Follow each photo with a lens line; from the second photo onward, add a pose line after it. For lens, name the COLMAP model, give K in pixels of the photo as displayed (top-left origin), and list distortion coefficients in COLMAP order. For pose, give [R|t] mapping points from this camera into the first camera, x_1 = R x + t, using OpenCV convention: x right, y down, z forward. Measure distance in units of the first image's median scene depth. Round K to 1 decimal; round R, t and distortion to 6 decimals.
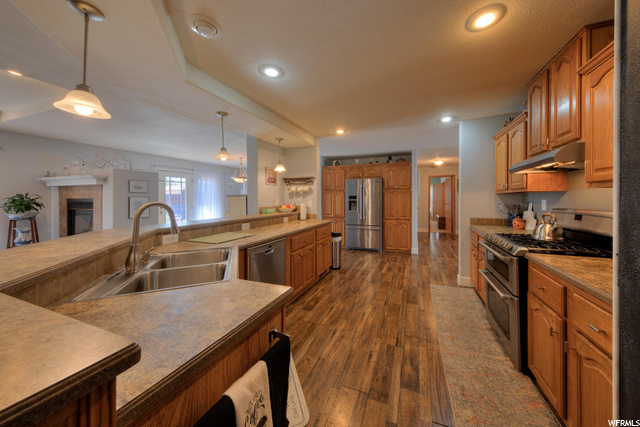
lens RADIAL K [[211.3, 0, 342.9], [0, 211.3, 199.0], [0, 0, 1]] dist [0.001201, 0.000061]
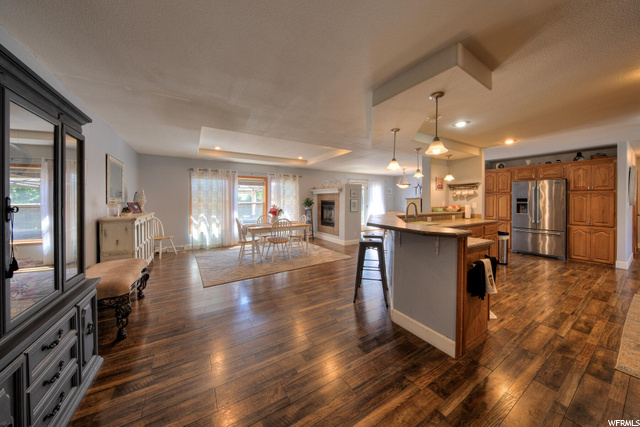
lens RADIAL K [[210.1, 0, 320.5], [0, 210.1, 201.2], [0, 0, 1]] dist [-0.018386, -0.000208]
pose [[0.757102, 0.005339, -0.653275, -0.046948], [-0.006201, 0.999980, 0.000986, 0.003699], [0.653268, 0.003305, 0.757120, -0.434678]]
